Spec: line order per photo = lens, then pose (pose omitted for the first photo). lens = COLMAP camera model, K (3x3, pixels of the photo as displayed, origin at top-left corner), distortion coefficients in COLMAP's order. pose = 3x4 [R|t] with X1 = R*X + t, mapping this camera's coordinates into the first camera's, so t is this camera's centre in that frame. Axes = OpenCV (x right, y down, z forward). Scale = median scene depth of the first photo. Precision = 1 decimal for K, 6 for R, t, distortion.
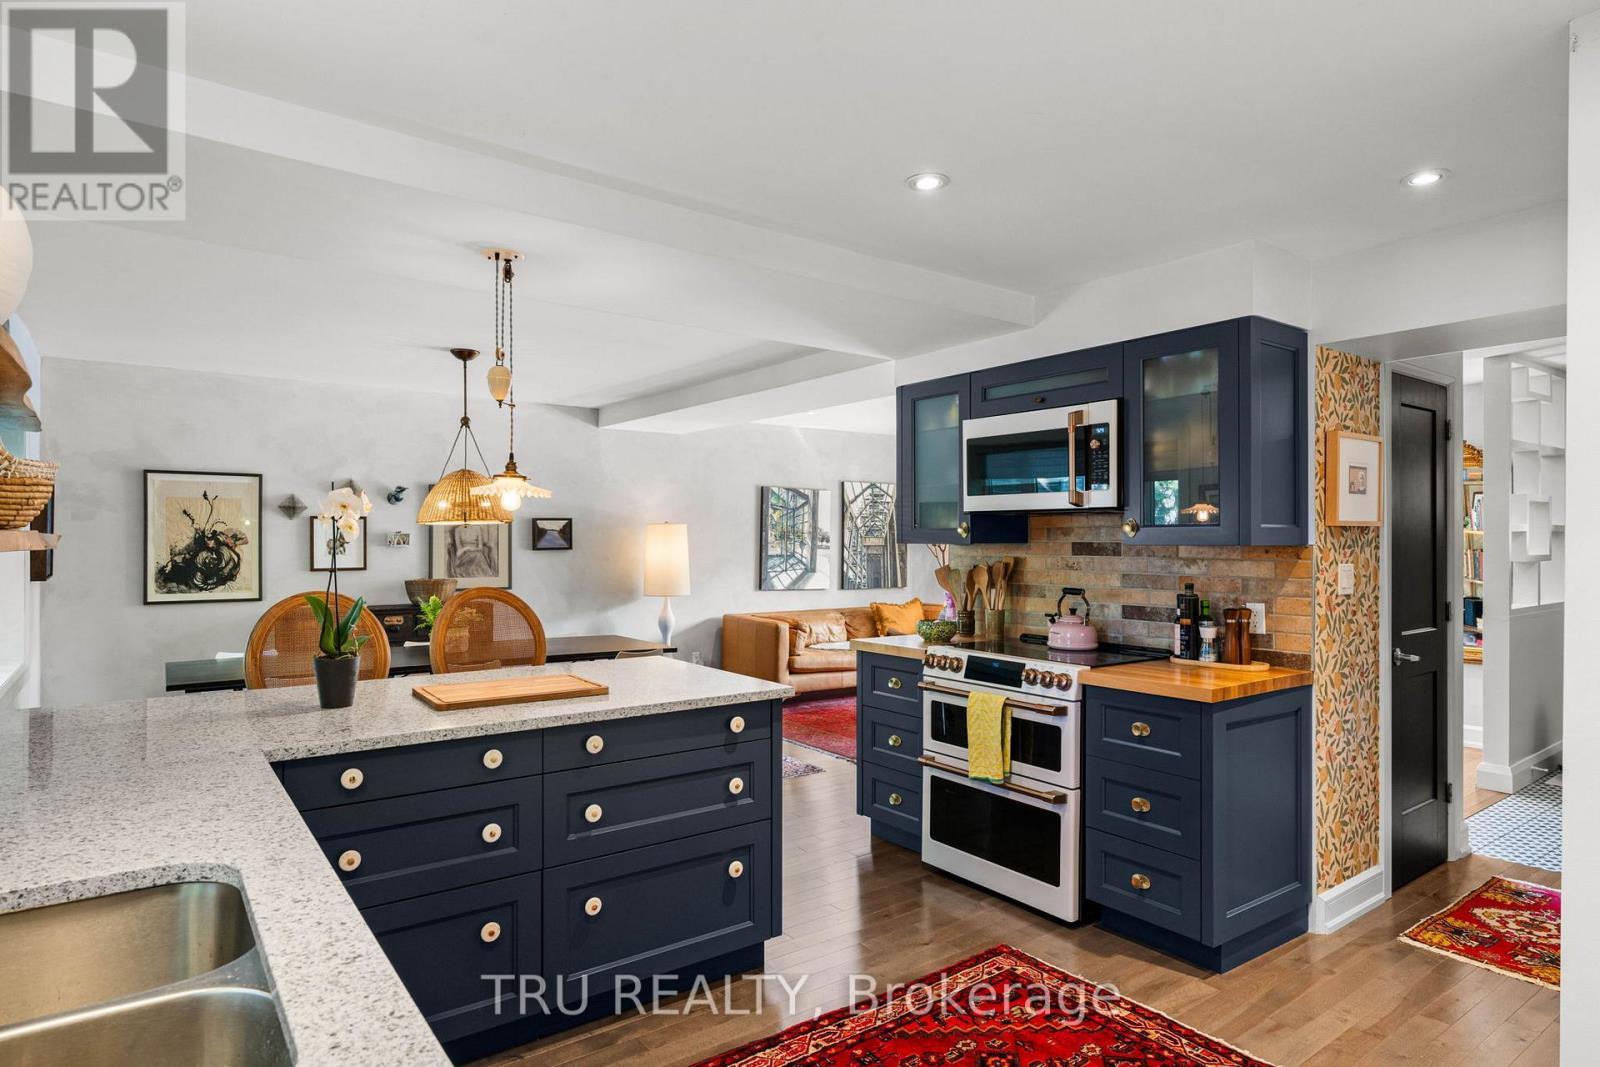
lens RADIAL K [[909.8, 0, 800.0], [0, 909.8, 533.5], [0, 0, 1]] dist [0.000832, 0.001006]
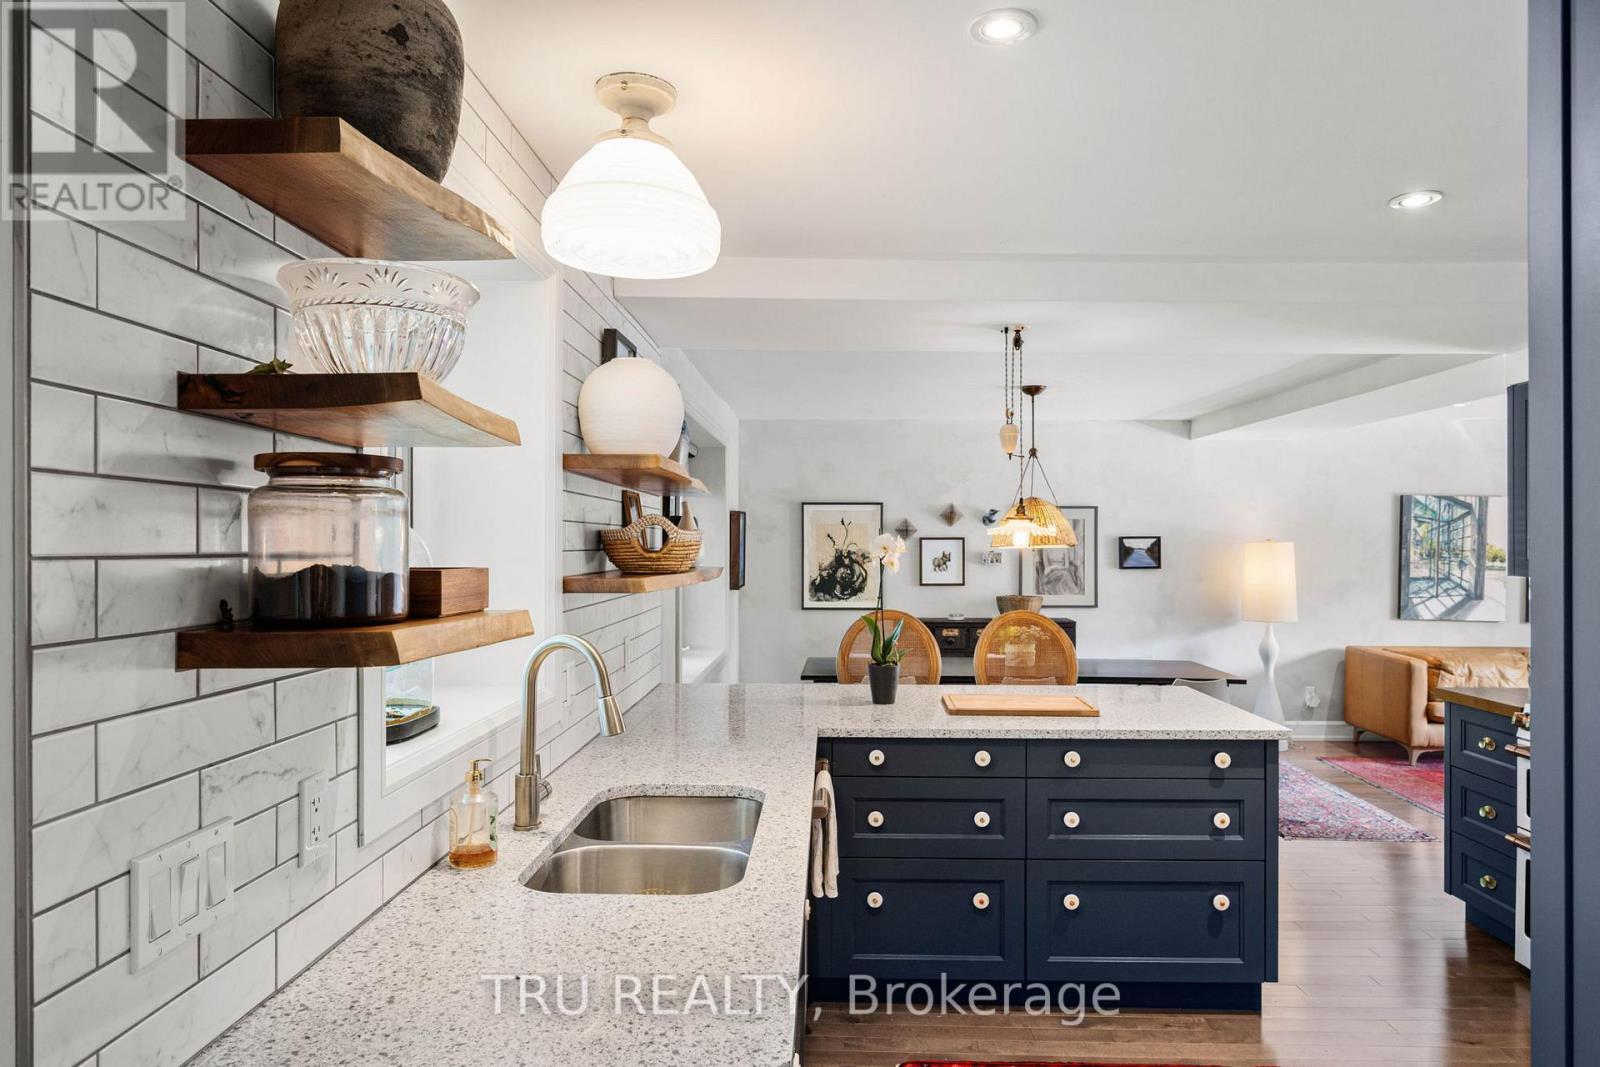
lens RADIAL K [[983.4, 0, 800.0], [0, 983.4, 533.5], [0, 0, 1]] dist [-0.000322, -0.001001]
pose [[0.789165, -0.006452, -0.614148, 0.111528], [0.003206, 0.999974, -0.006386, -0.018042], [0.614173, 0.003071, 0.789165, -0.074850]]
